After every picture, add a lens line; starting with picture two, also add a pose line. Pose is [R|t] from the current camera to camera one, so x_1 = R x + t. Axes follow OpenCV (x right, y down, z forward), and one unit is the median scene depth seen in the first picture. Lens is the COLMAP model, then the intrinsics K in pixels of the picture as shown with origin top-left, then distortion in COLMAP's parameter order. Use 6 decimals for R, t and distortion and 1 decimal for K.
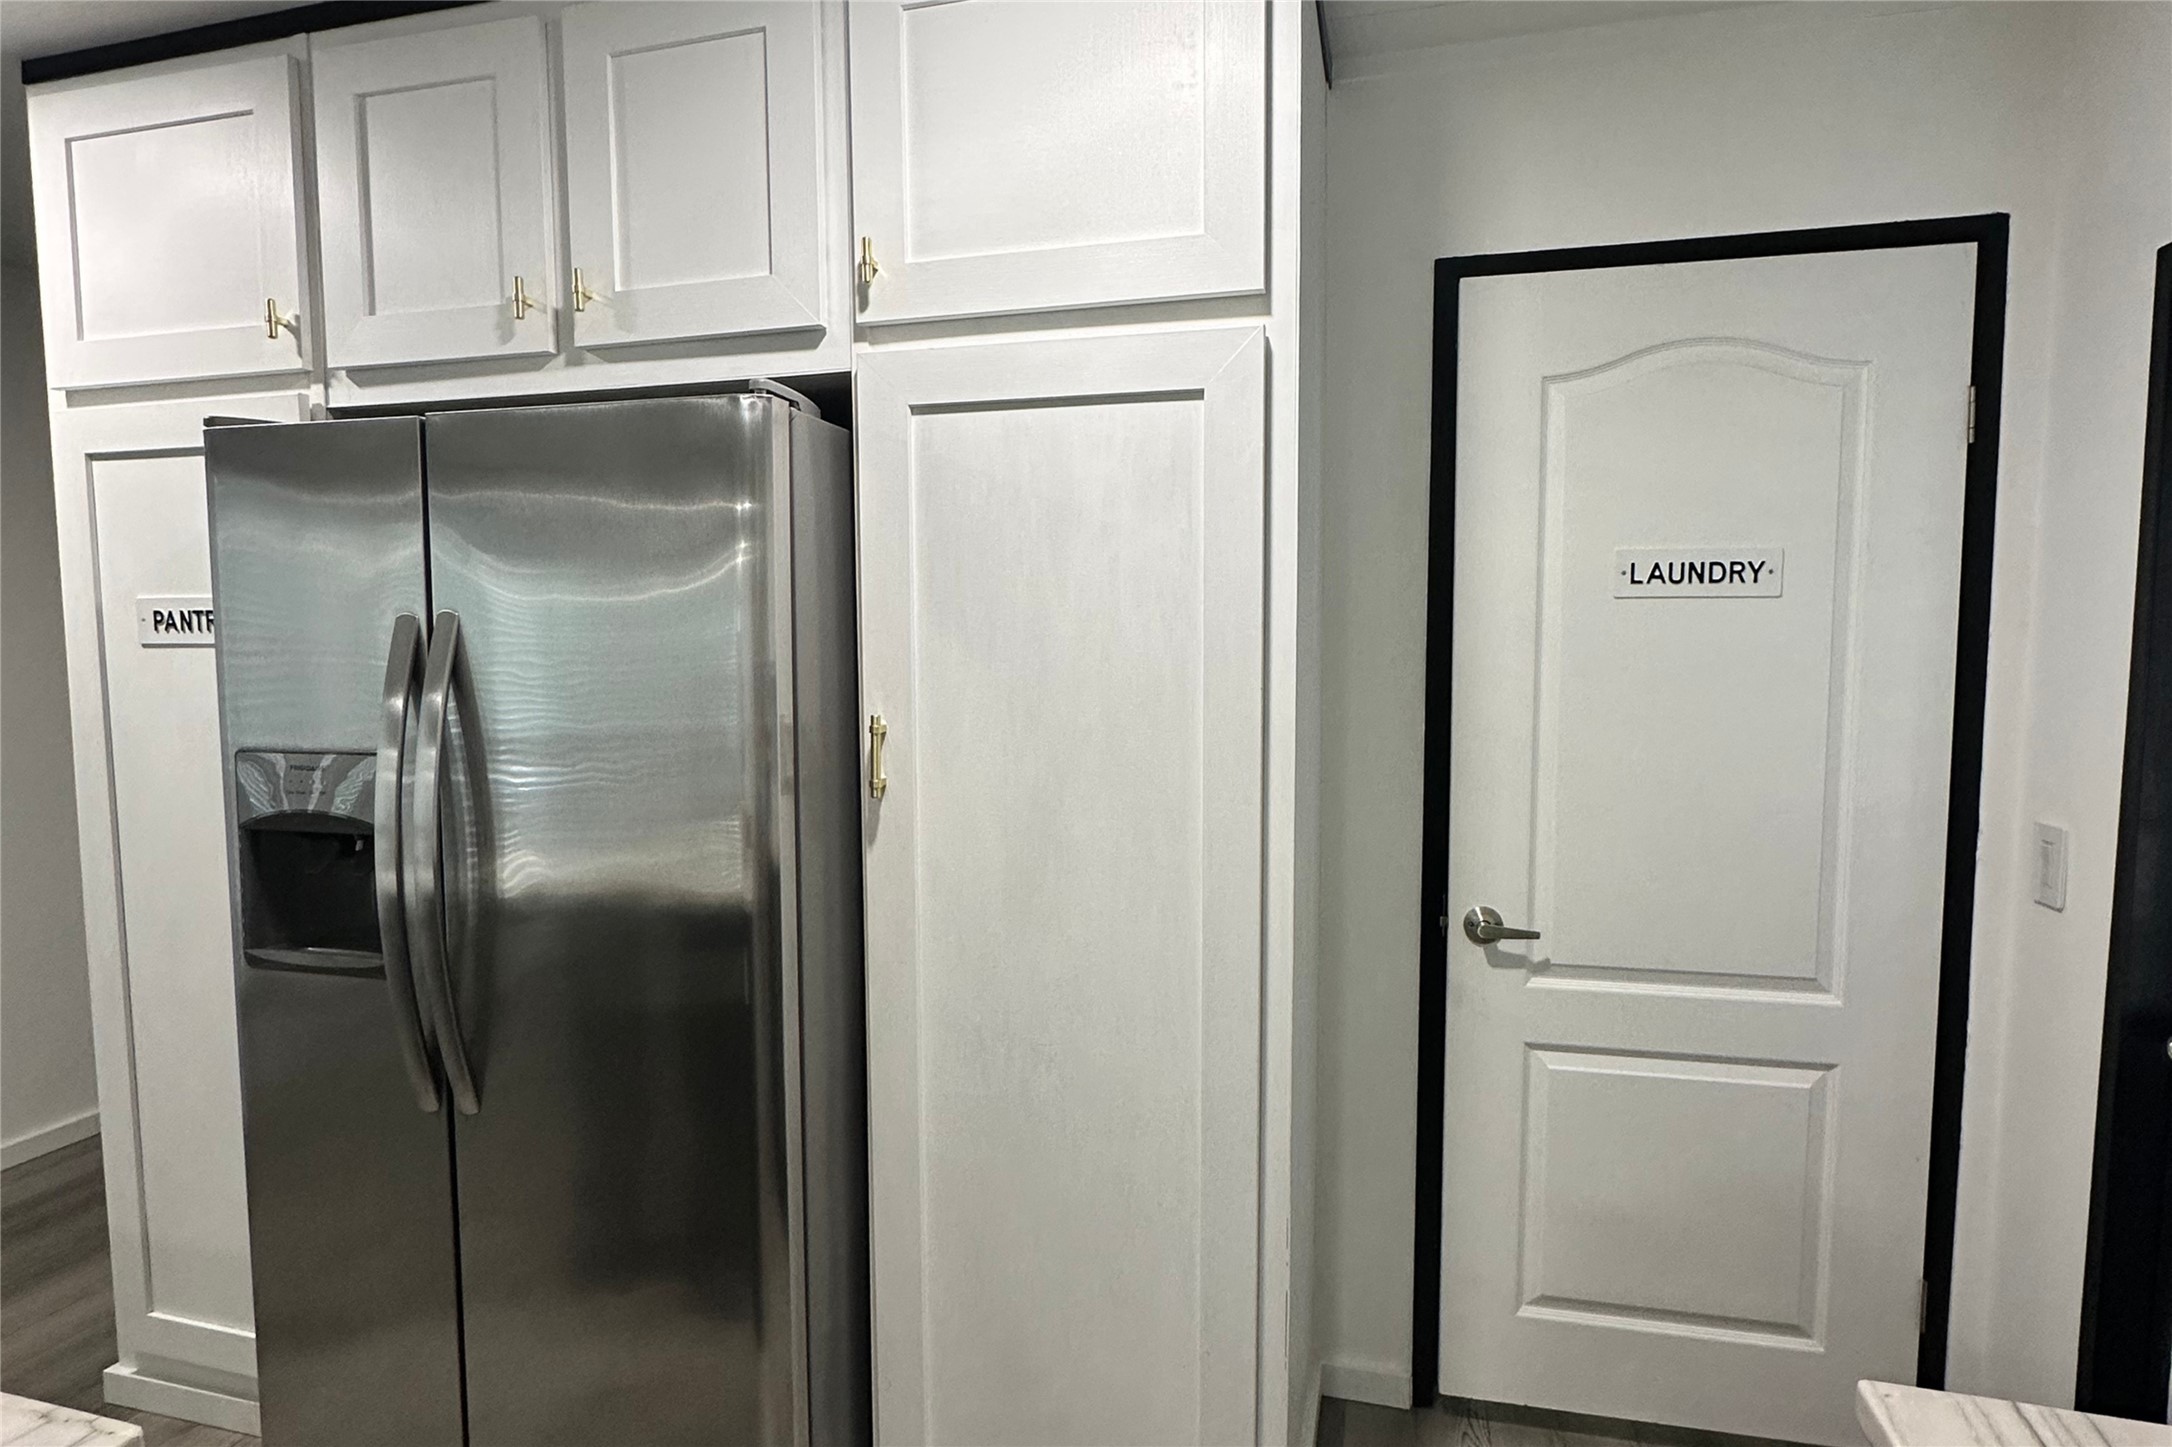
lens RADIAL K [[1167.1, 0, 1094.3], [0, 1167.1, 726.6], [0, 0, 1]] dist [-0.001387, 0.001093]
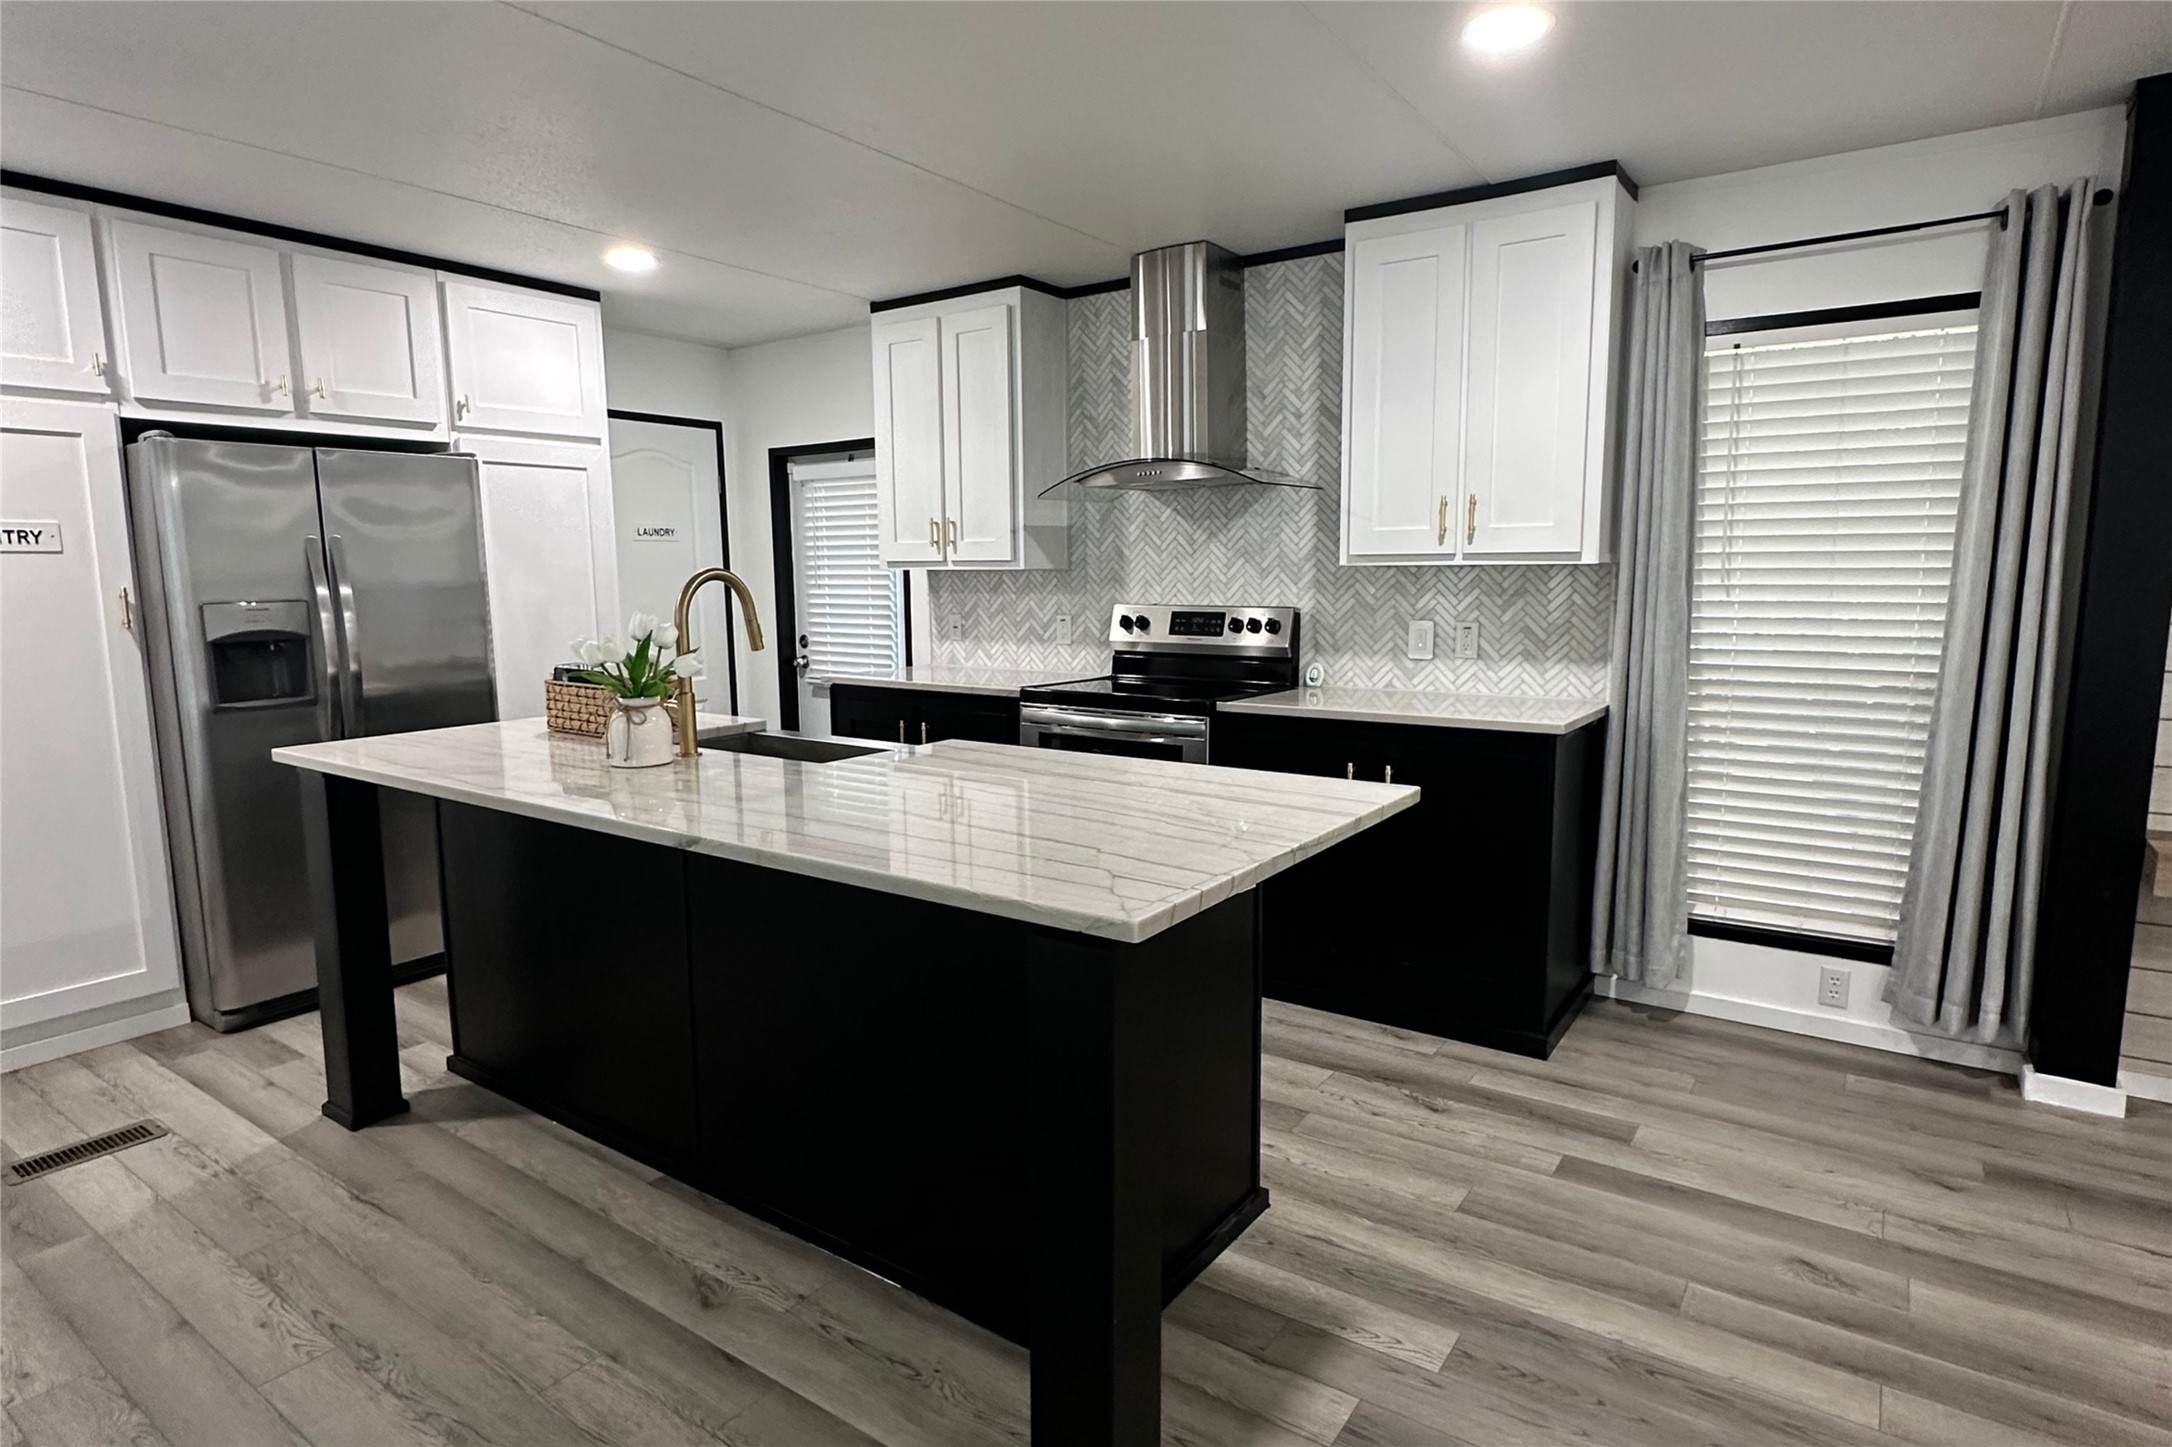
lens RADIAL K [[1167.1, 0, 1094.3], [0, 1167.1, 726.6], [0, 0, 1]] dist [-0.001387, 0.001093]
pose [[0.334696, -0.128177, 0.933568, -2.074865], [0.079362, 0.991020, 0.107613, 0.131708], [-0.938978, 0.038073, 0.341863, -1.078245]]
